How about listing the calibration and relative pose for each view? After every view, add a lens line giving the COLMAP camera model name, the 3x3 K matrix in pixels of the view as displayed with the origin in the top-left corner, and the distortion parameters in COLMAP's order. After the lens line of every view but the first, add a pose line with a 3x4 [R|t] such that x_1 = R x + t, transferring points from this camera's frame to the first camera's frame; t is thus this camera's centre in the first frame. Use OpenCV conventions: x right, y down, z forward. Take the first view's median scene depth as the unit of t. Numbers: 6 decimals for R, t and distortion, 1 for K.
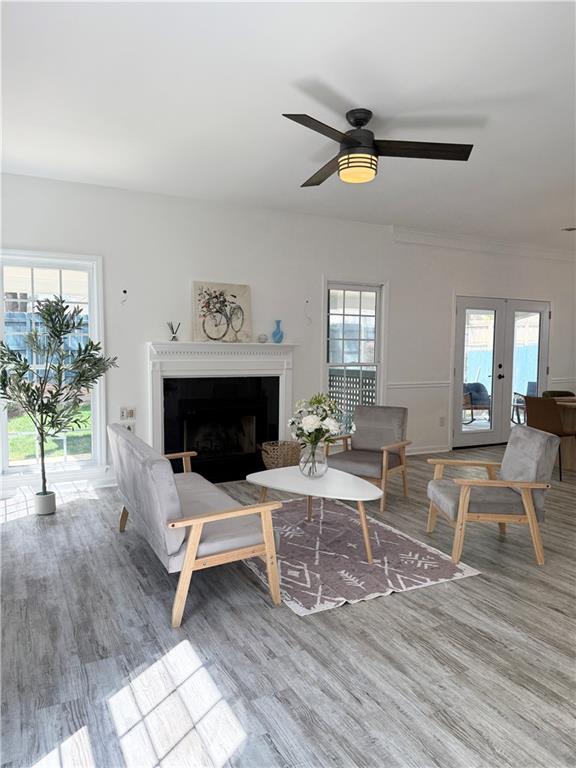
lens RADIAL K [[537.7, 0, 289.0], [0, 537.7, 388.0], [0, 0, 1]] dist [0.068264, -0.106382]
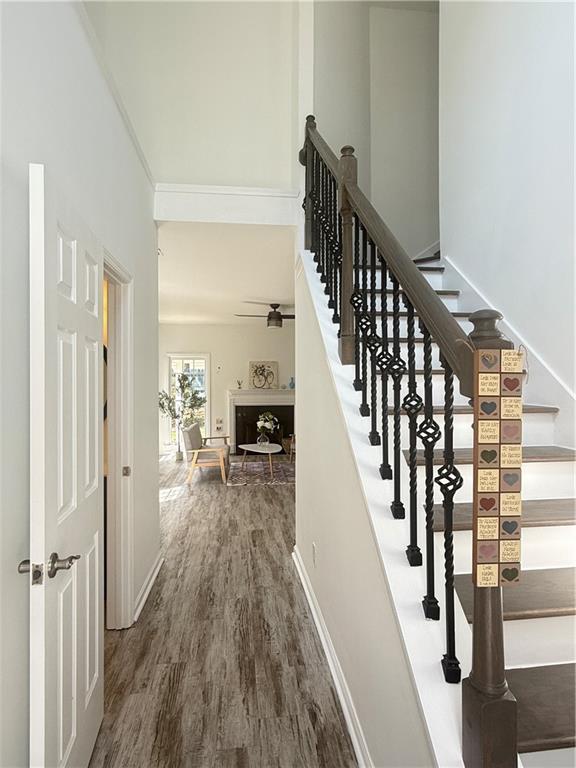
lens RADIAL K [[428.5, 0, 290.9], [0, 428.5, 380.9], [0, 0, 1]] dist [0.002117, 0.000216]
pose [[0.938510, -0.014013, -0.344967, 0.908940], [-0.013298, 0.996967, -0.076675, 0.017948], [0.344996, 0.076548, 0.935478, -0.874887]]
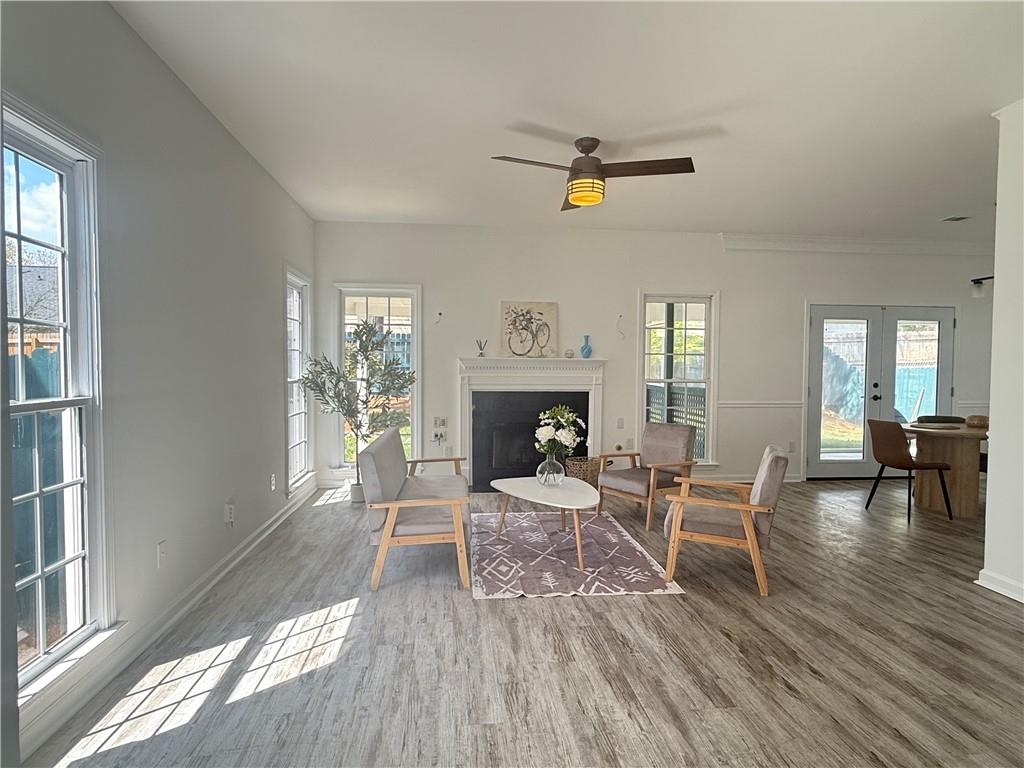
lens RADIAL K [[571.3, 0, 509.5], [0, 571.3, 386.4], [0, 0, 1]] dist [0.002117, 0.000216]
pose [[0.932279, 0.013007, -0.361506, 0.396227], [-0.026563, 0.999117, -0.032555, 0.012621], [0.360763, 0.039953, 0.931801, -0.074254]]
